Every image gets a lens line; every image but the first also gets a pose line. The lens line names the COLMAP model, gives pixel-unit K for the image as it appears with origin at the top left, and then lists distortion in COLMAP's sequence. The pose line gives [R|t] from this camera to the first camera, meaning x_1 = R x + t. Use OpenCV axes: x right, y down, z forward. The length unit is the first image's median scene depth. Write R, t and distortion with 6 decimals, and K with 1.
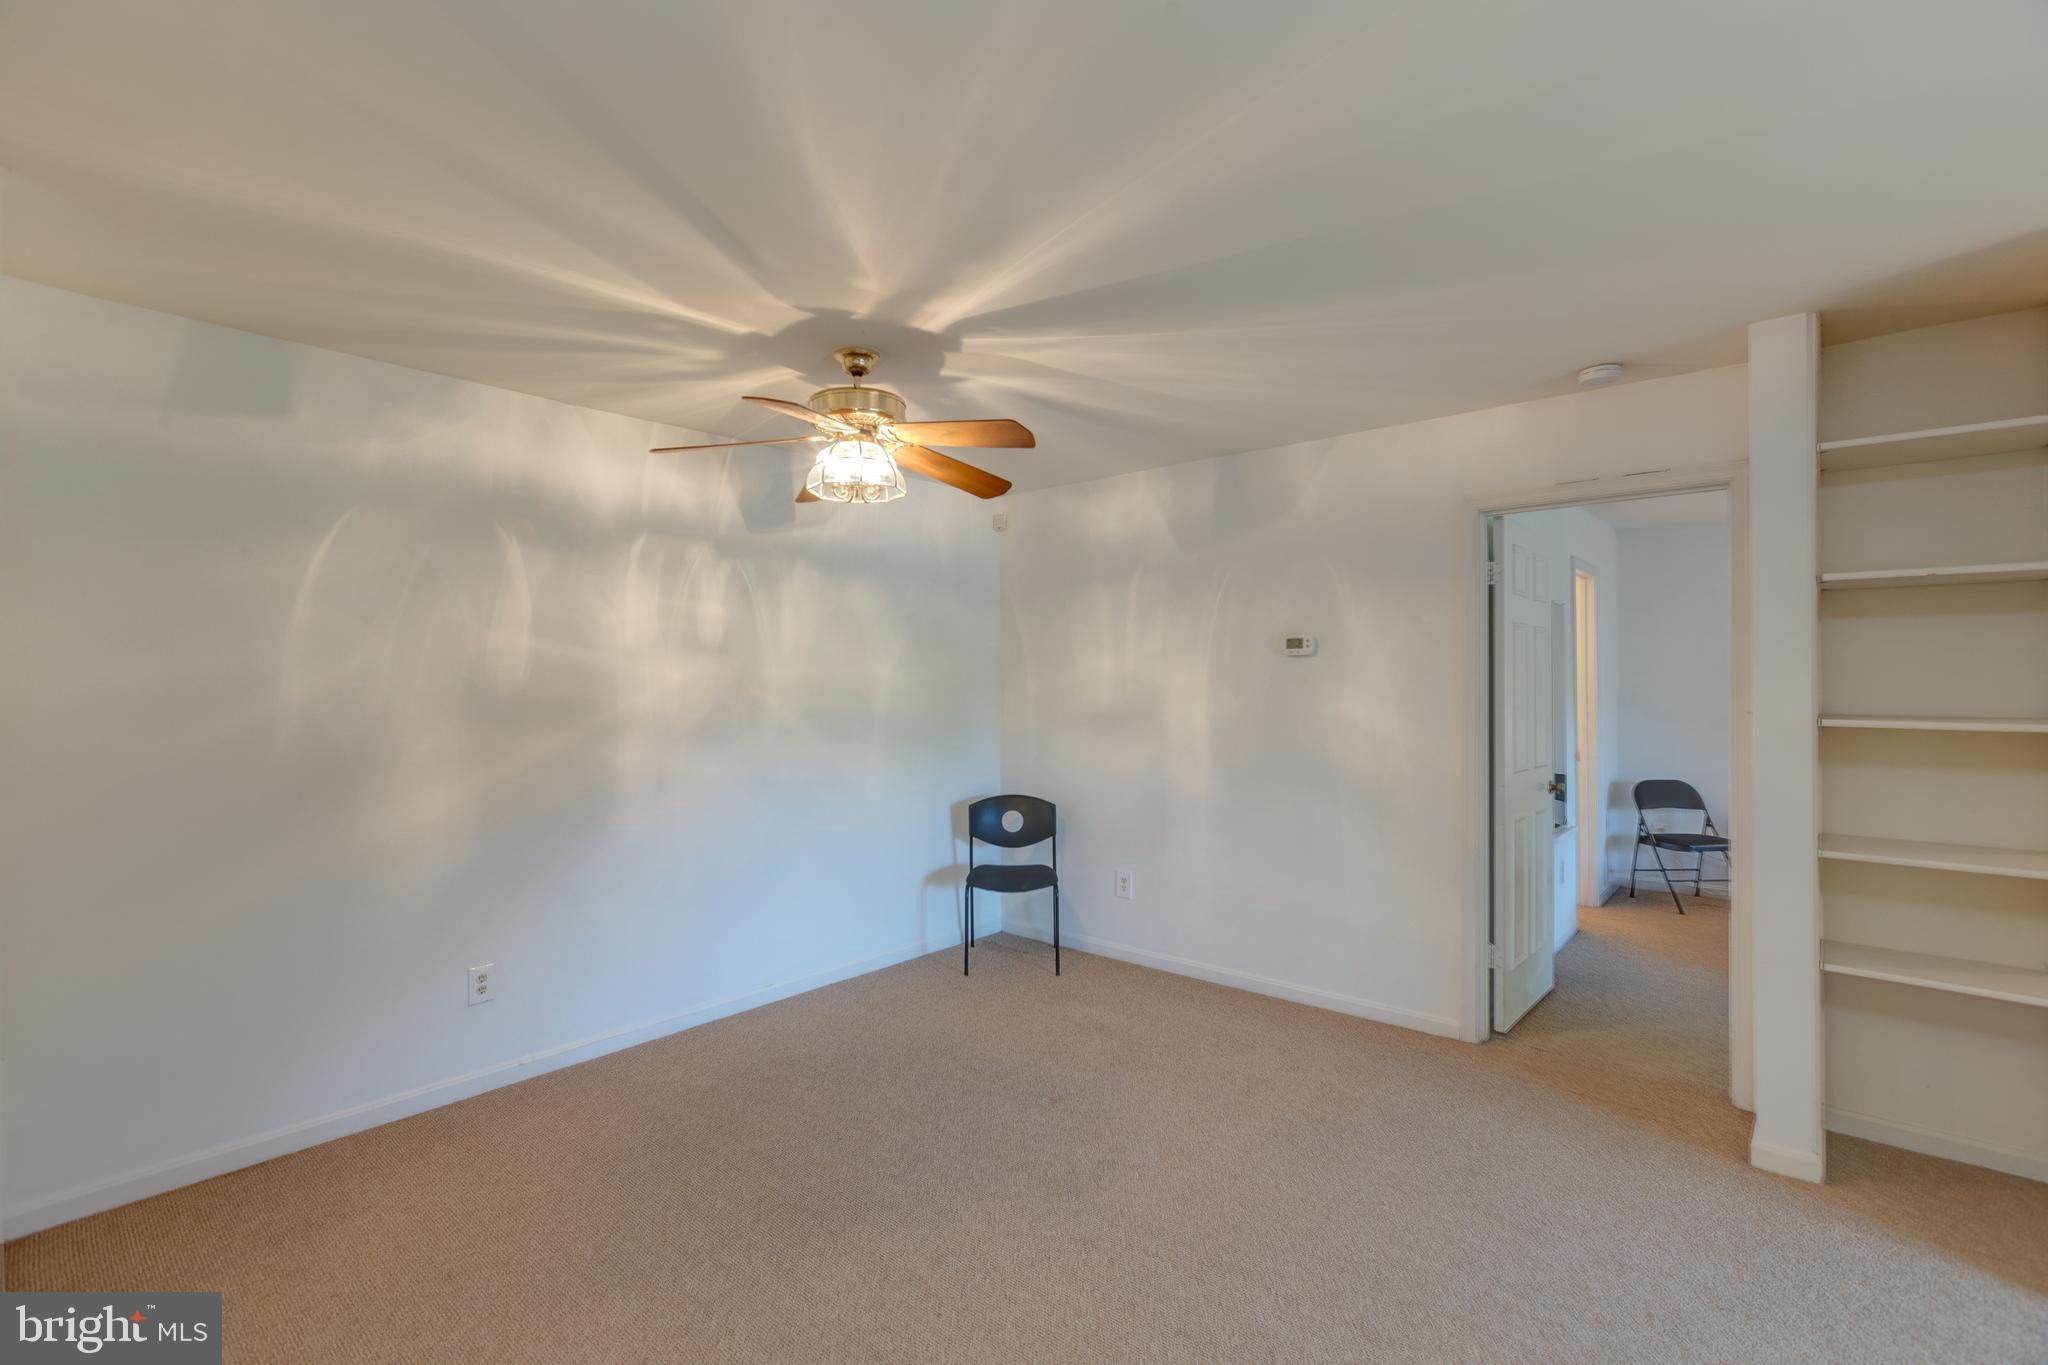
lens RADIAL K [[908.9, 0, 1025.3], [0, 908.9, 682.3], [0, 0, 1]] dist [0.001872, -0.000254]
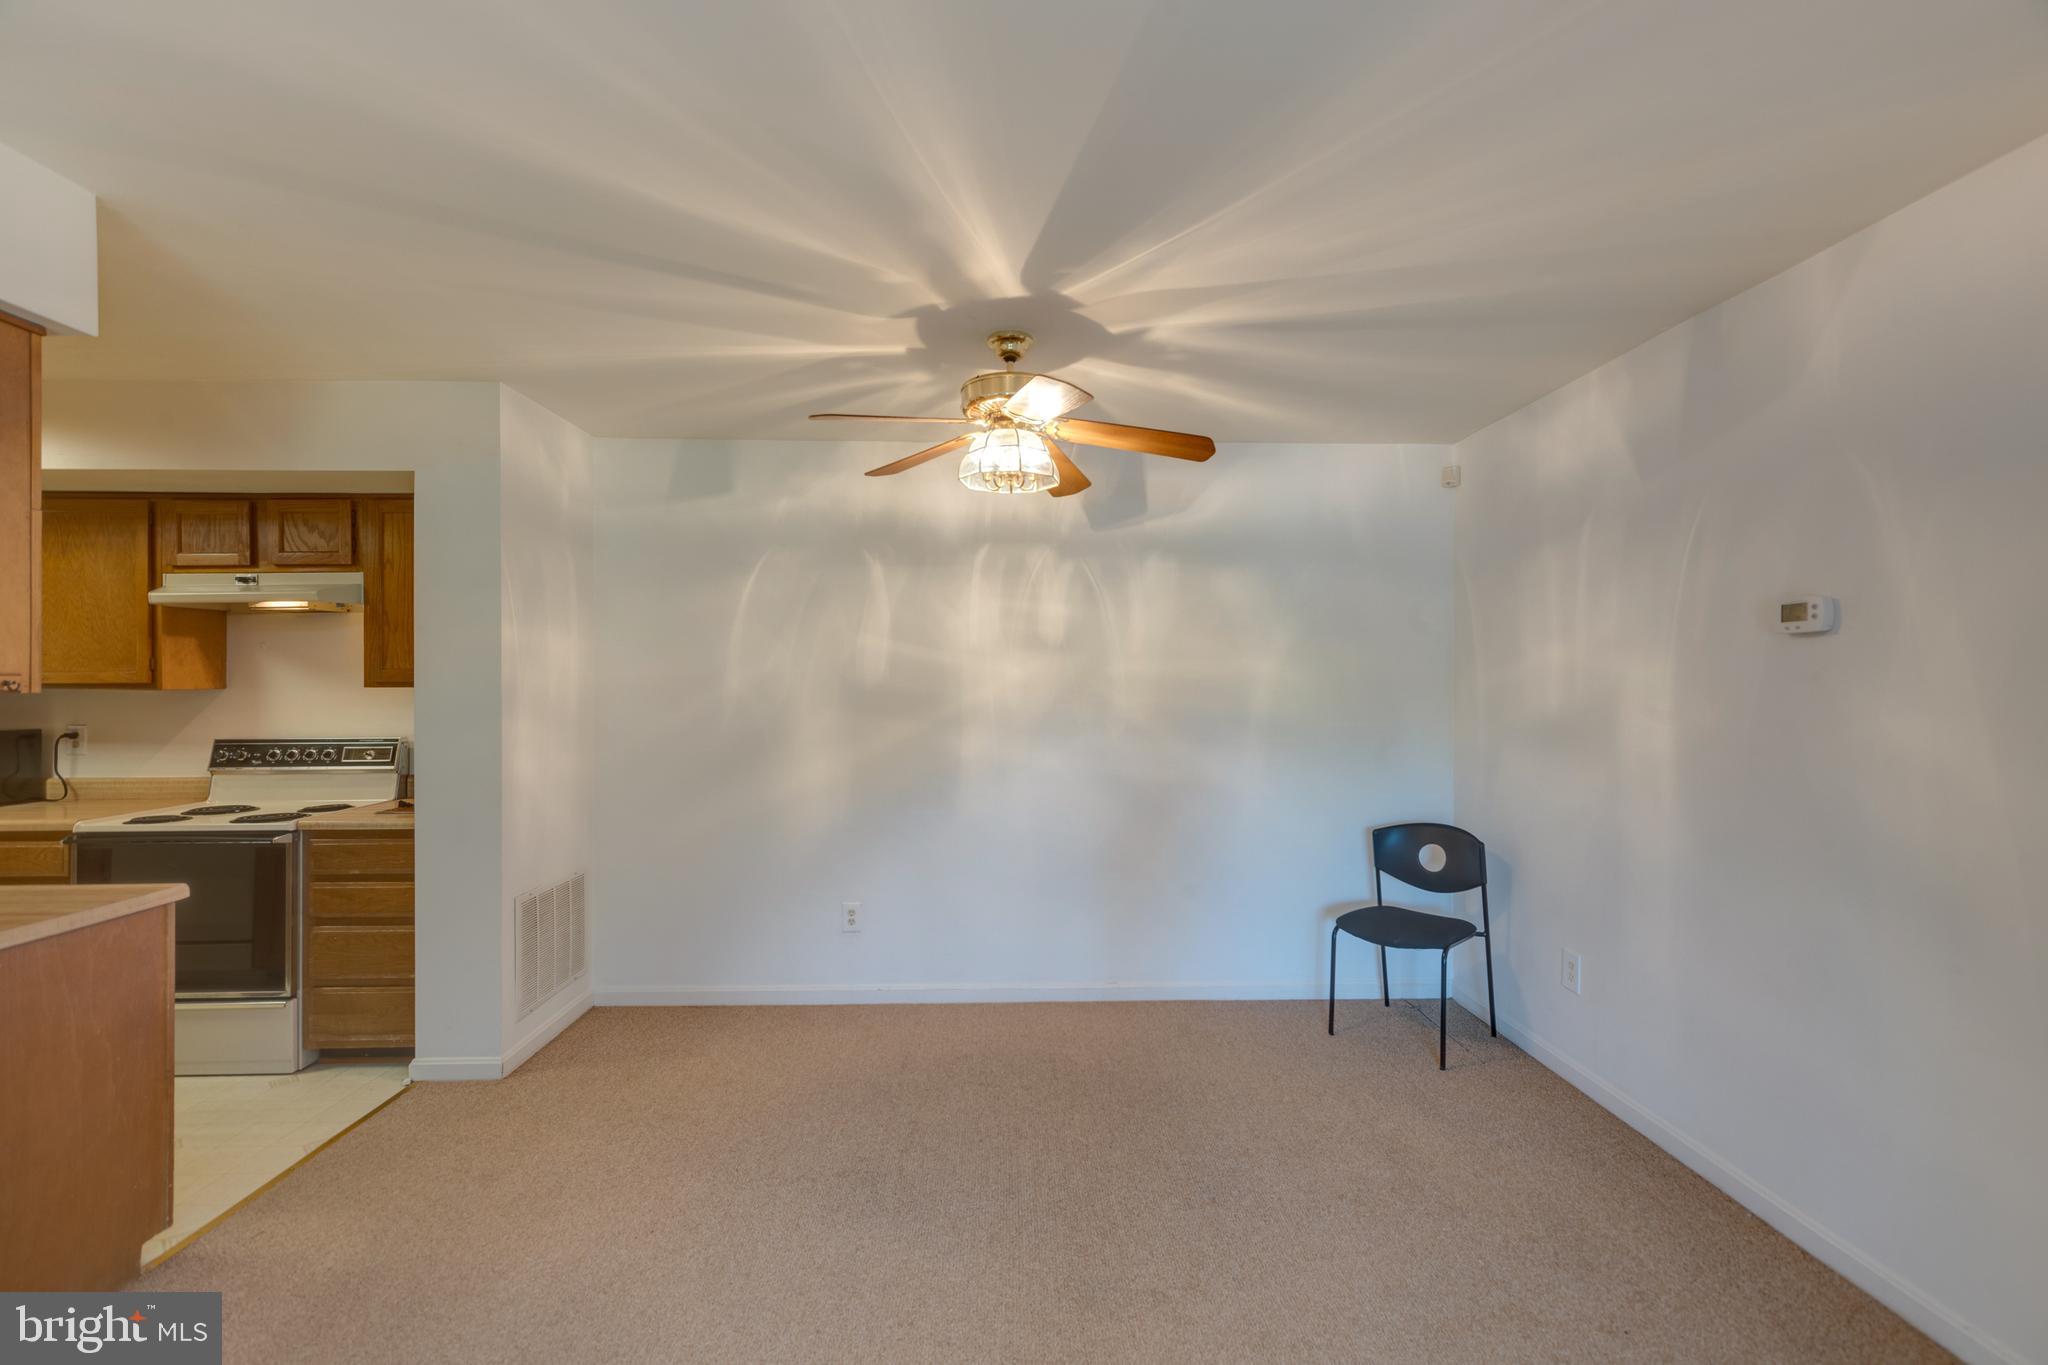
lens RADIAL K [[908.9, 0, 1024.9], [0, 908.9, 681.8], [0, 0, 1]] dist [0.001872, -0.000254]
pose [[0.675868, 0.004262, -0.737011, 0.419699], [-0.003120, 0.999991, 0.002922, 0.000662], [0.737016, 0.000324, 0.675875, 0.277435]]
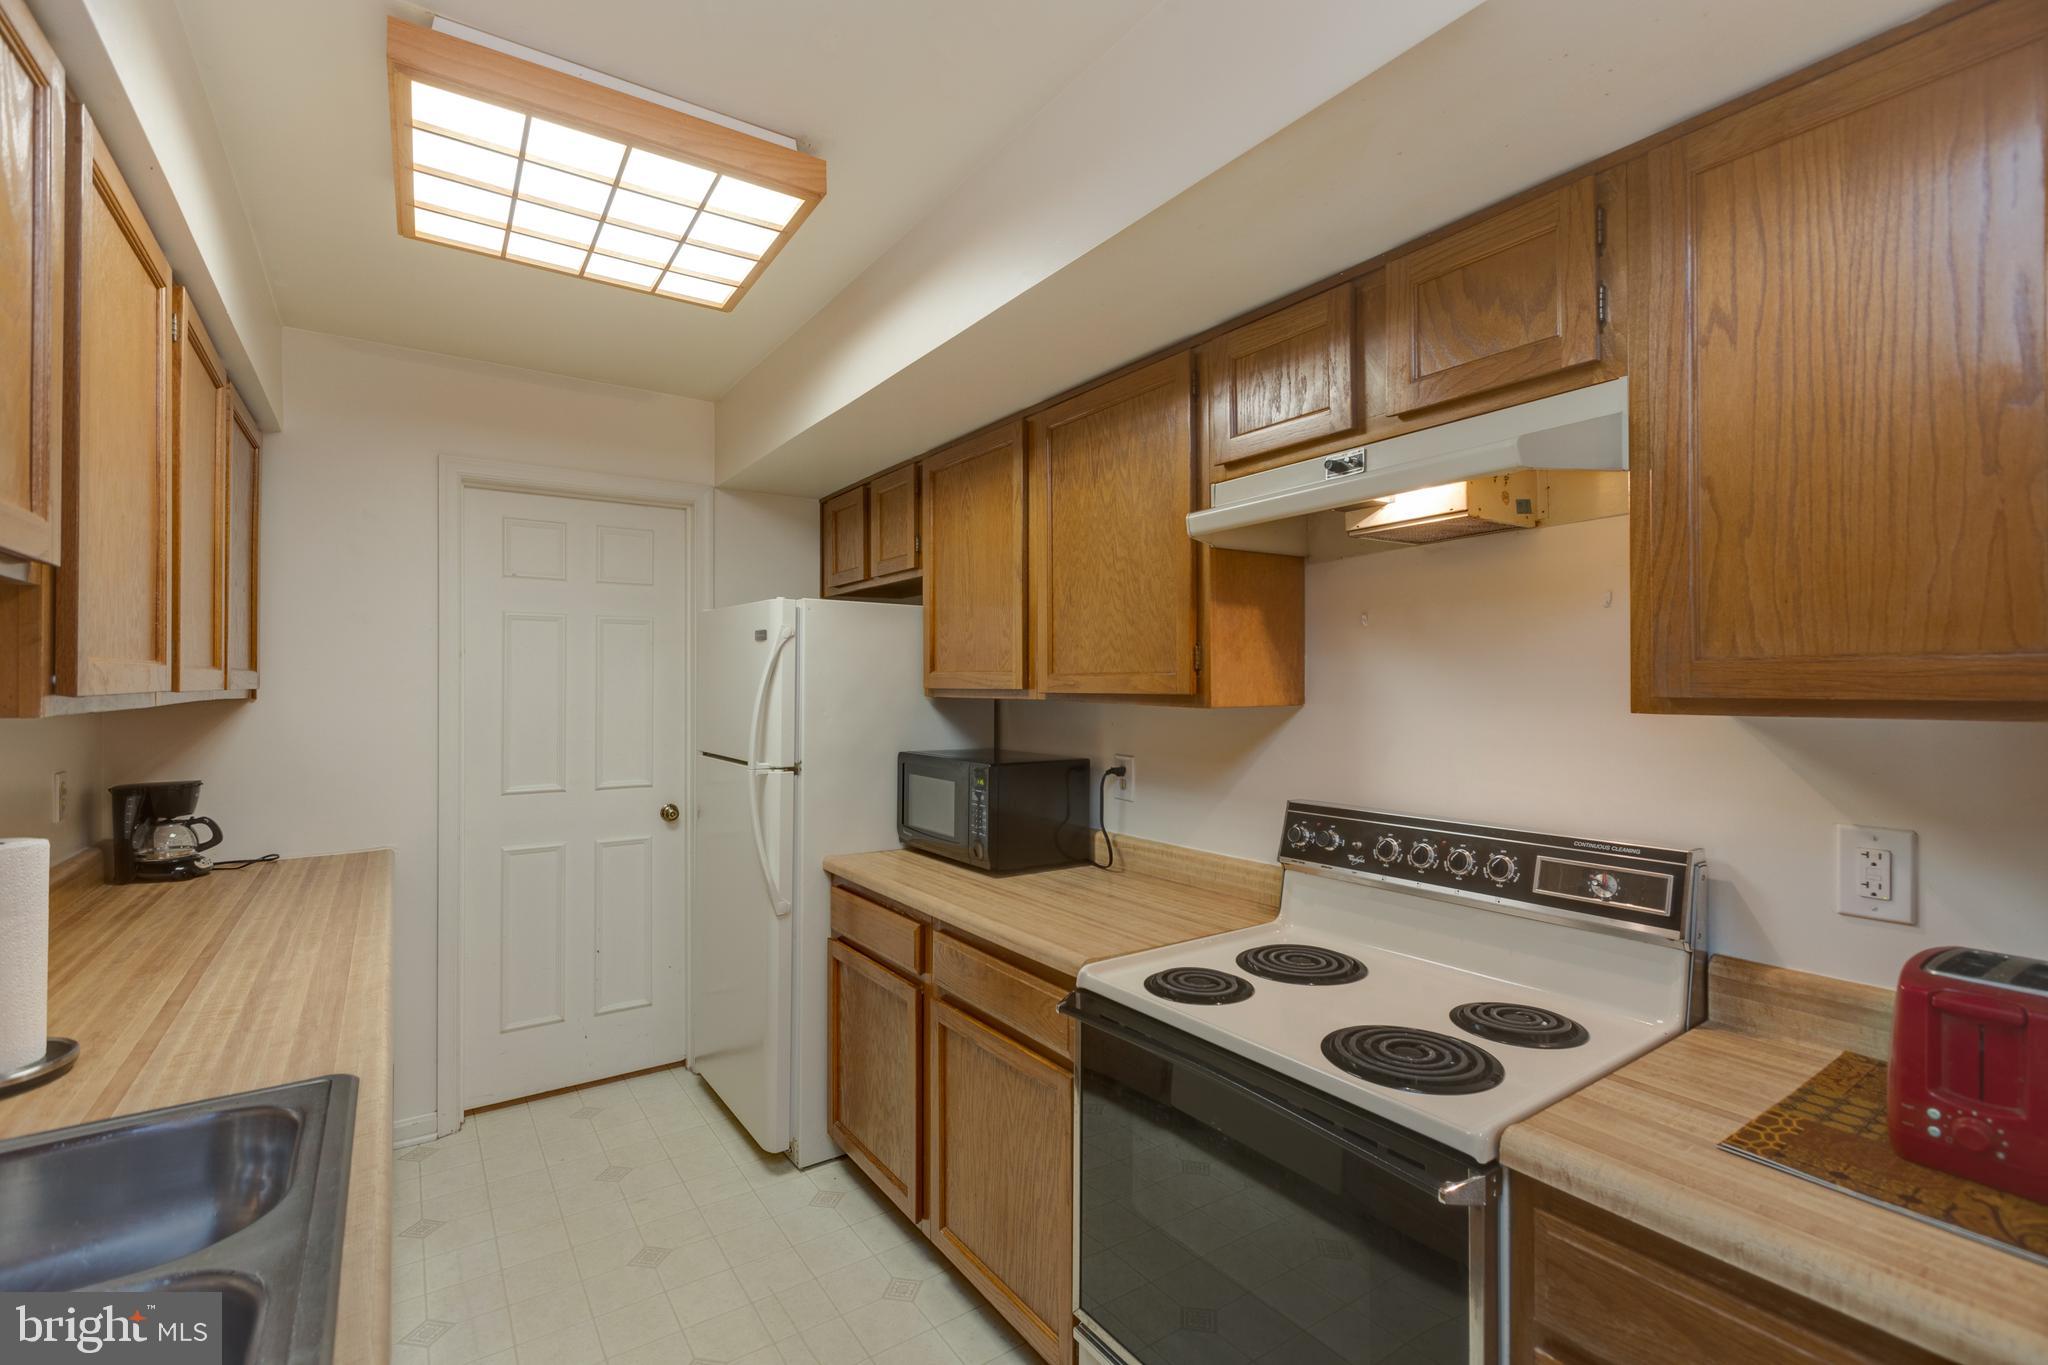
lens RADIAL K [[908.9, 0, 1024.4], [0, 908.9, 676.9], [0, 0, 1]] dist [0.001872, -0.000254]
pose [[-0.257446, -0.002274, -0.966290, -0.397197], [-0.001008, 0.999997, -0.002085, -0.000838], [0.966292, 0.000437, -0.257447, 0.285598]]
